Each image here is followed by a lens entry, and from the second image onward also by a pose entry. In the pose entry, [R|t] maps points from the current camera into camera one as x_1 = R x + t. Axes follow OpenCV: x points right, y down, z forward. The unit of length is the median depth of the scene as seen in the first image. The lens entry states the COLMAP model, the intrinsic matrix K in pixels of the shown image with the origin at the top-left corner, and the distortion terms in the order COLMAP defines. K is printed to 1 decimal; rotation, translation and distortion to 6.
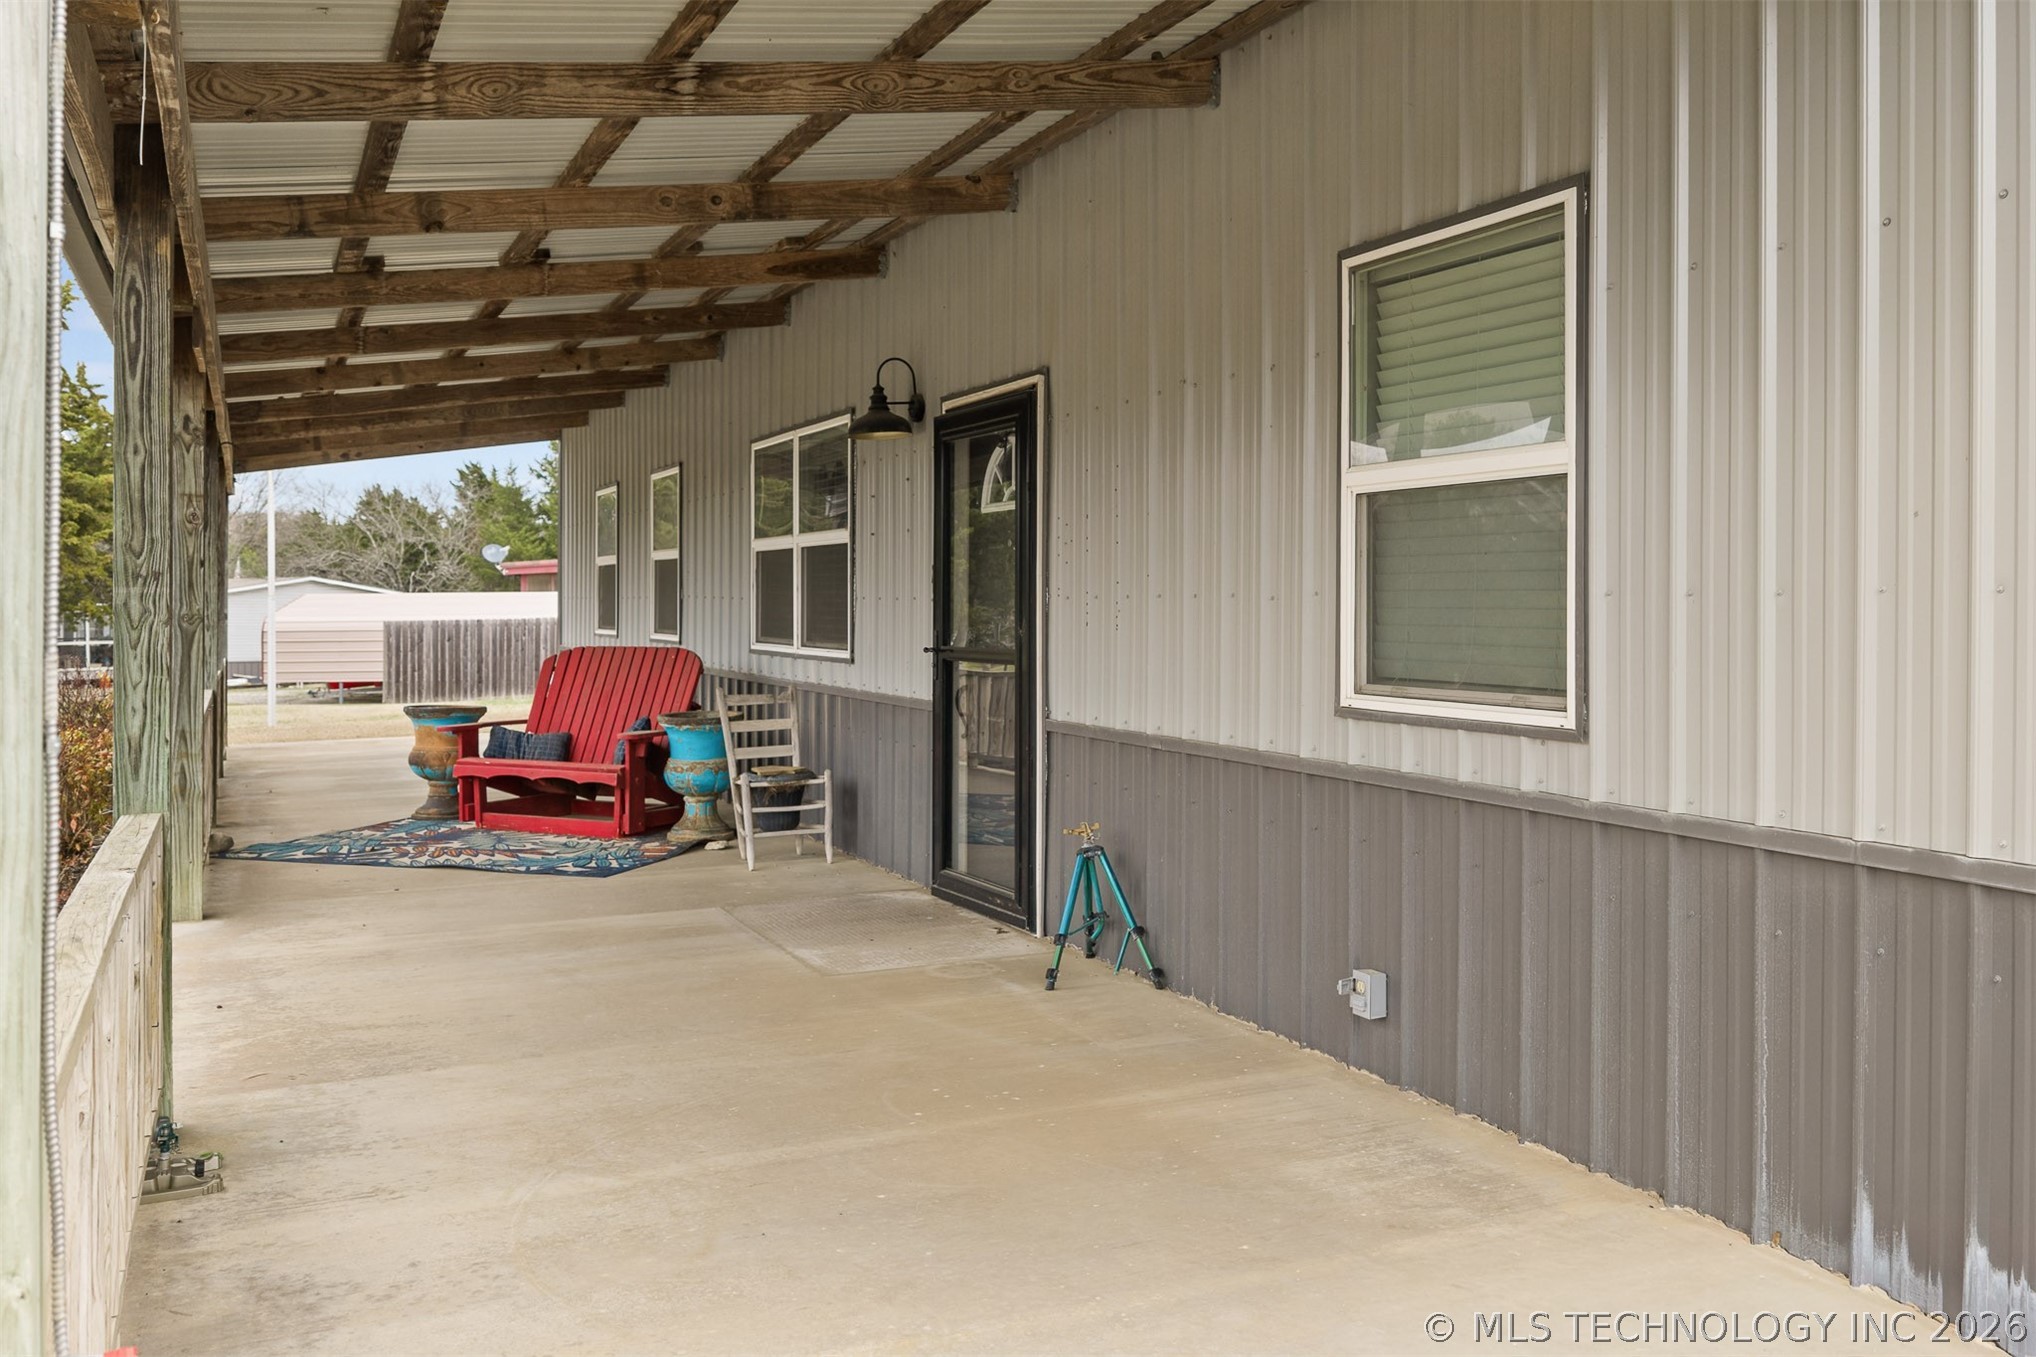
lens RADIAL K [[1718.0, 0, 1039.2], [0, 1718.0, 679.6], [0, 0, 1]] dist [0.015267, -0.024956]
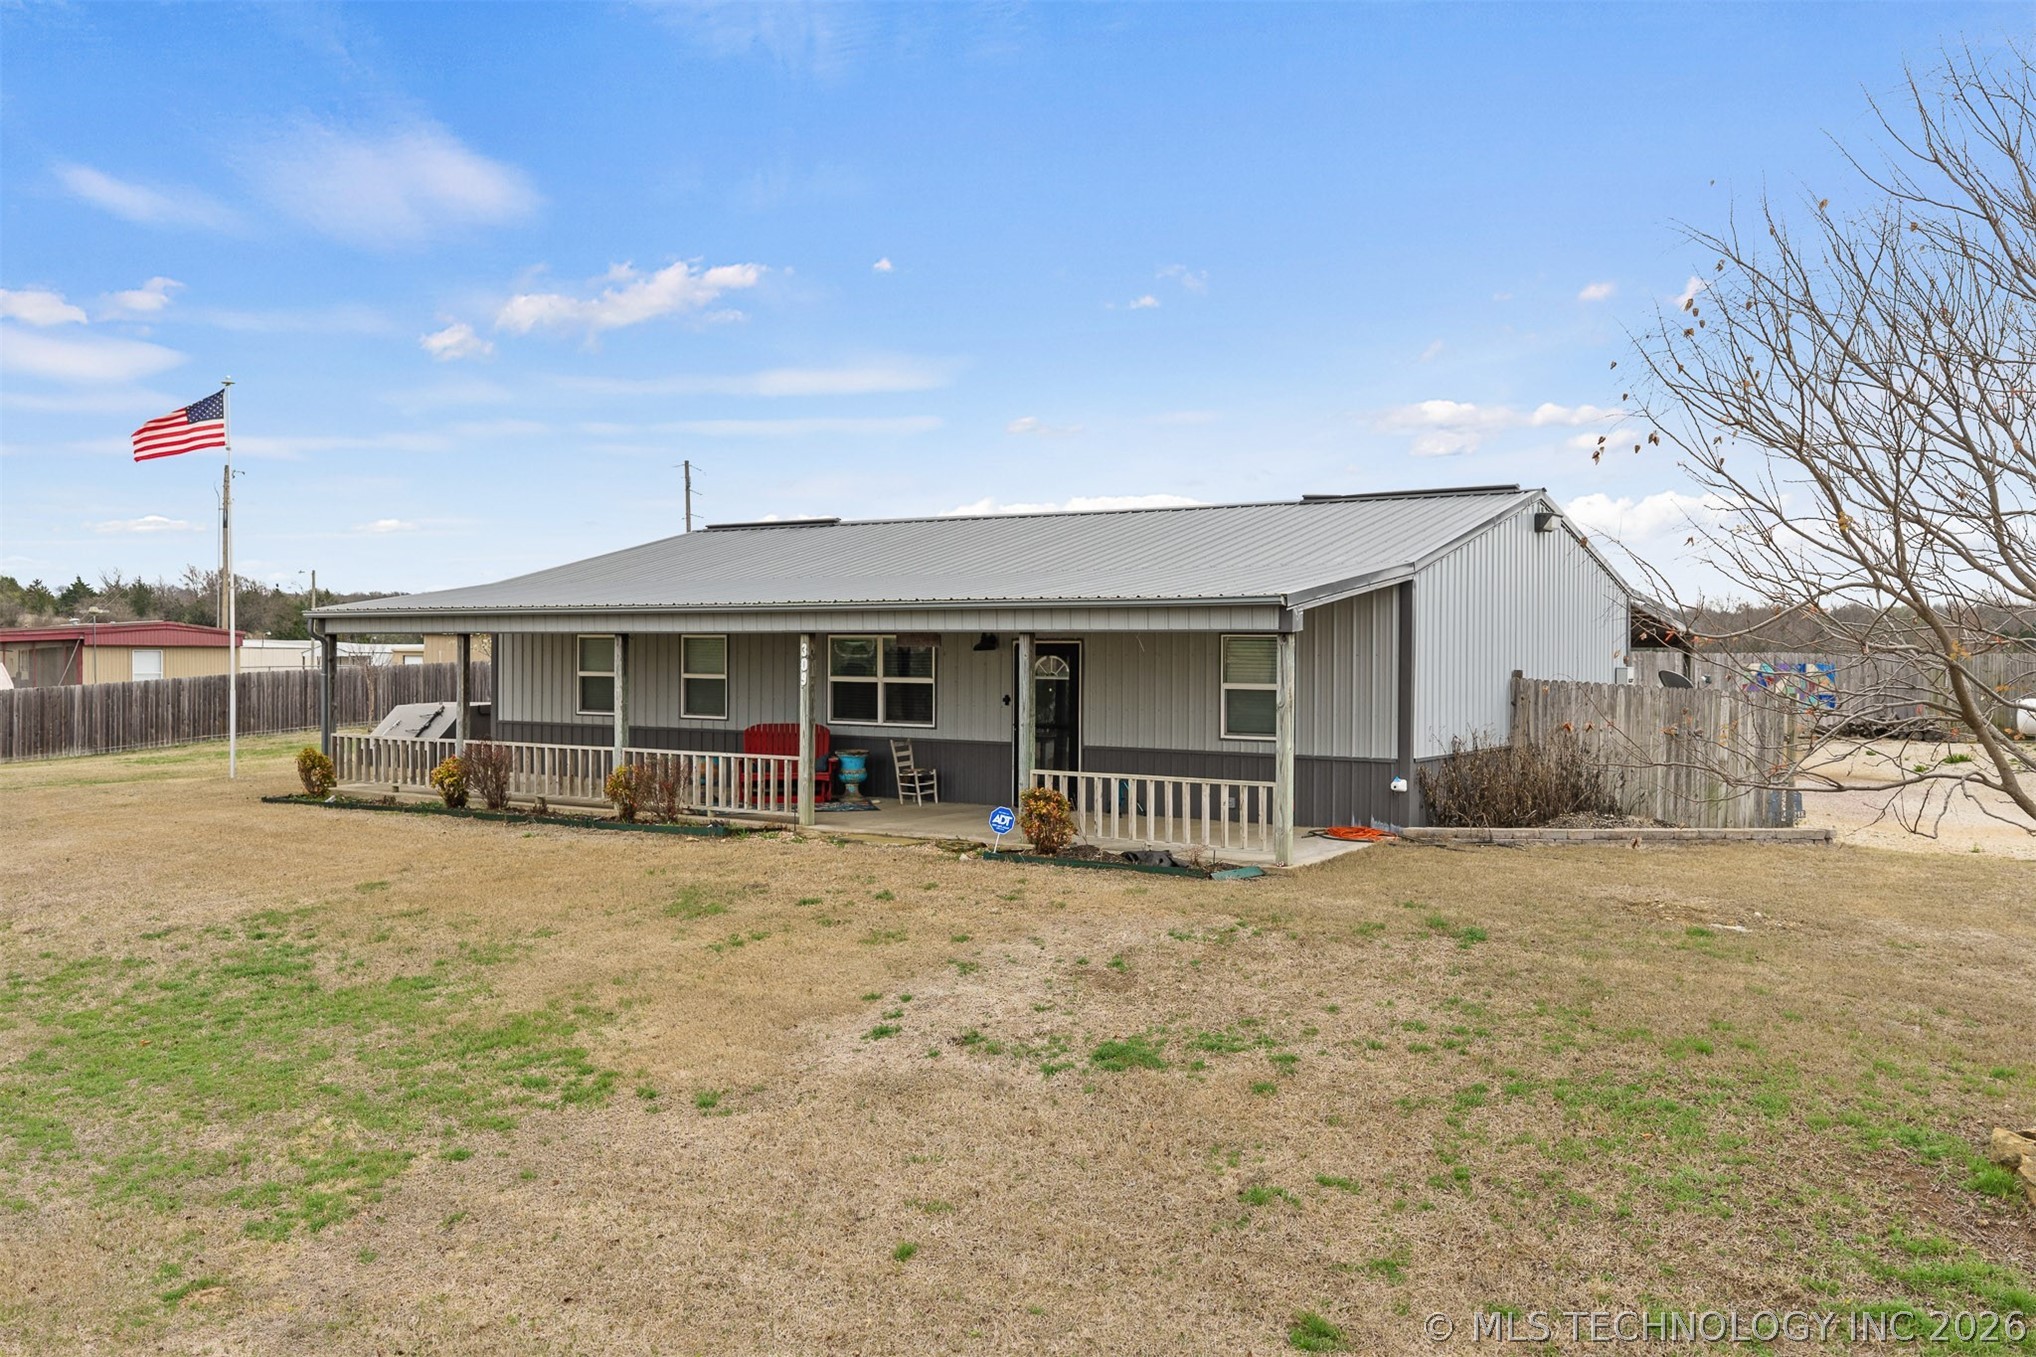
lens RADIAL K [[1718.0, 0, 1039.2], [0, 1718.0, 679.6], [0, 0, 1]] dist [0.015267, -0.024956]
pose [[0.855640, -0.011944, 0.517433, -1.629772], [0.021956, 0.999671, -0.013230, -0.056435], [-0.517105, 0.022681, 0.855621, -1.639427]]
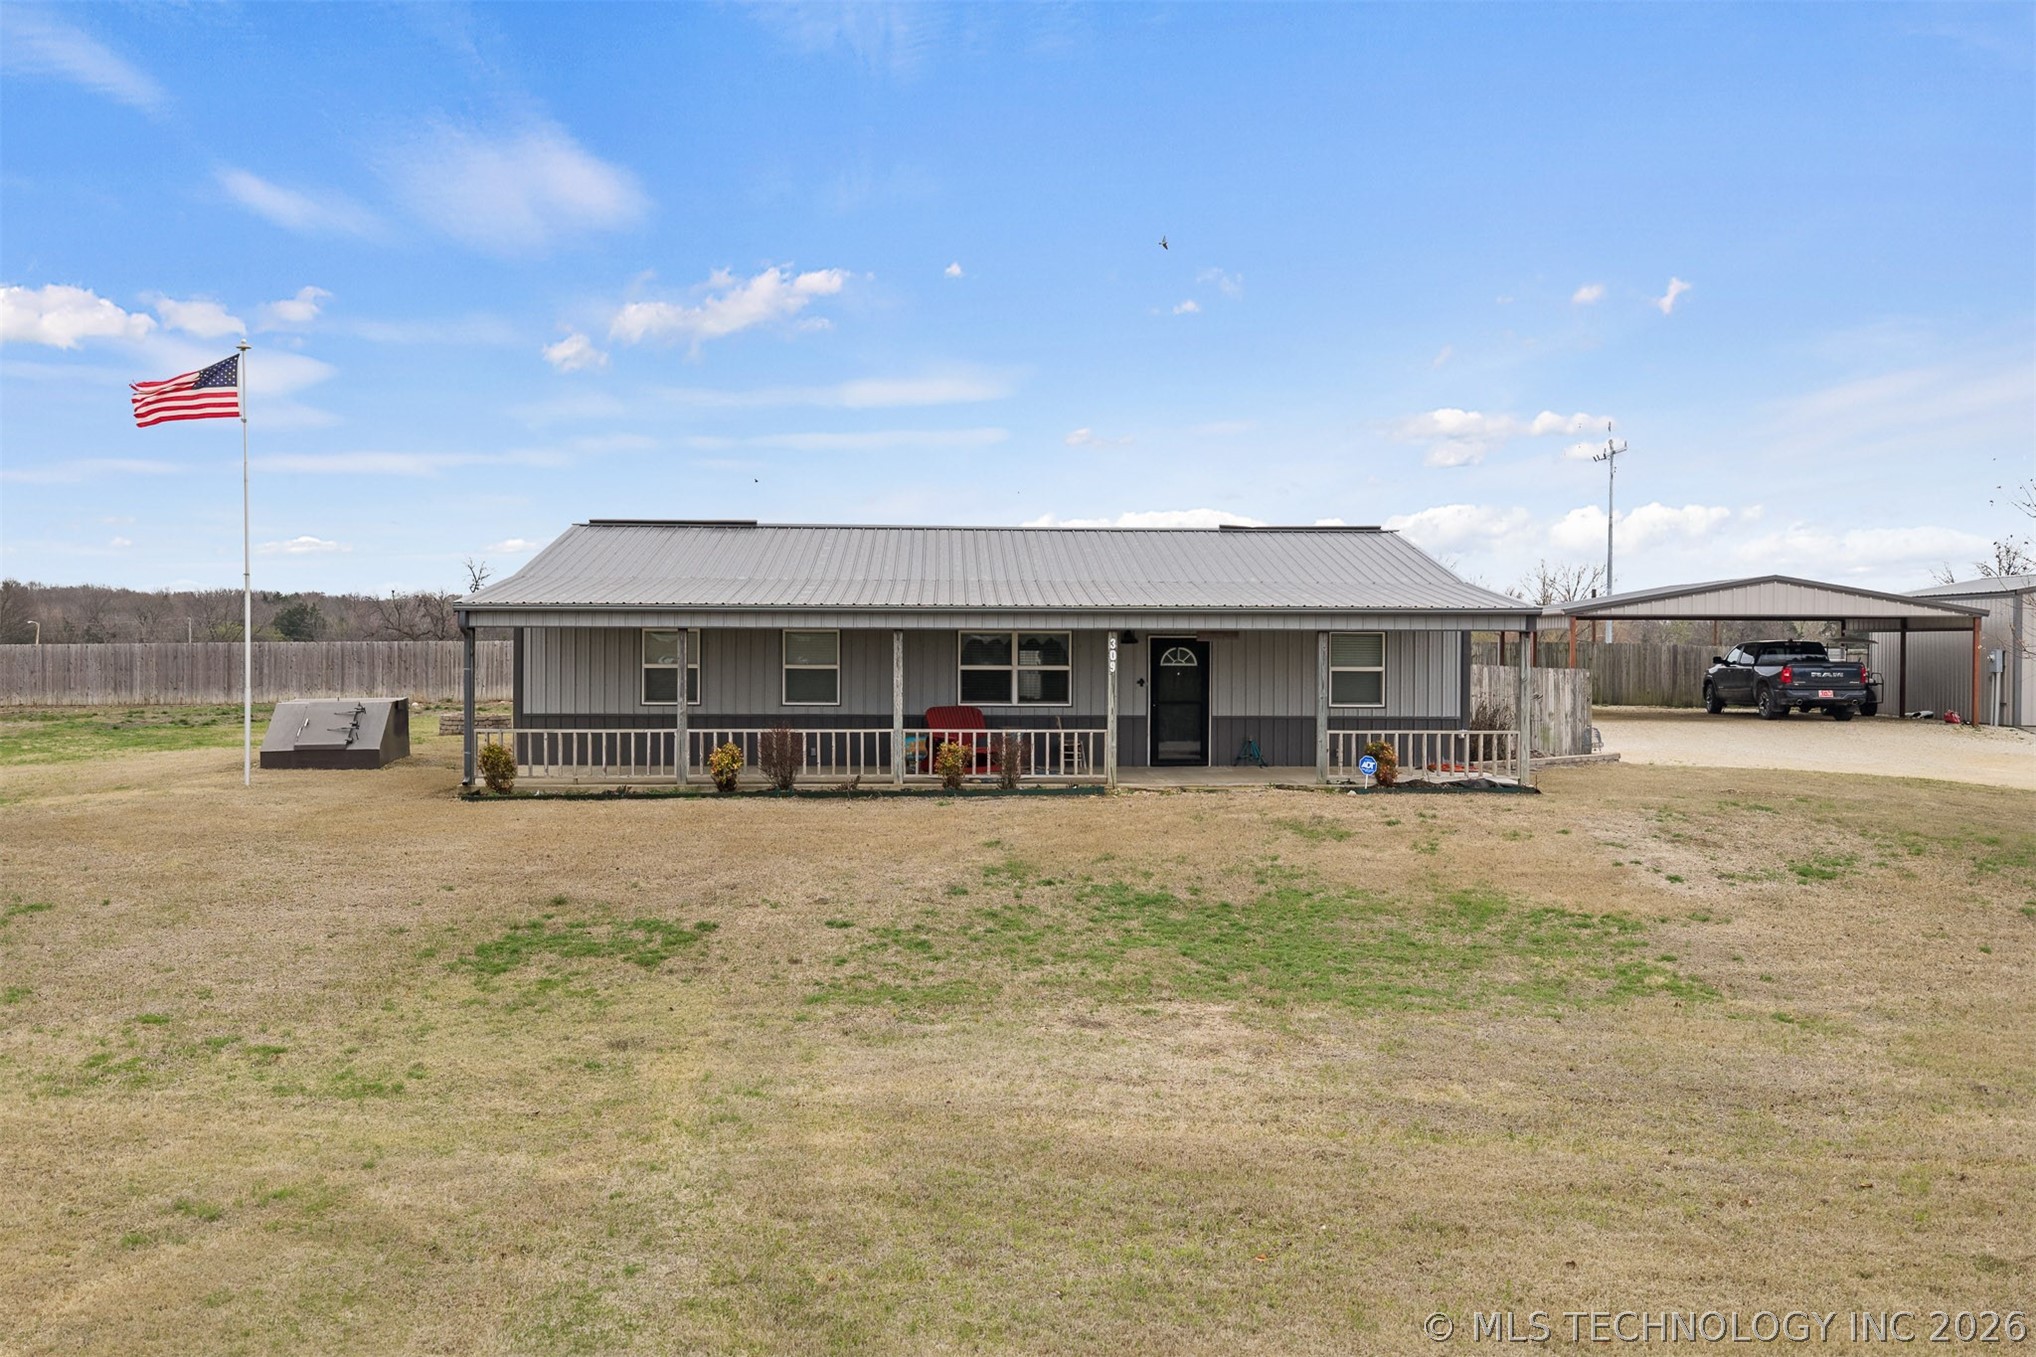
lens RADIAL K [[1718.0, 0, 1039.2], [0, 1718.0, 679.6], [0, 0, 1]] dist [0.015267, -0.024956]
pose [[0.367534, -0.025287, 0.929666, -3.853136], [0.034730, 0.999306, 0.013451, -0.130477], [-0.929361, 0.027343, 0.368157, -0.181875]]
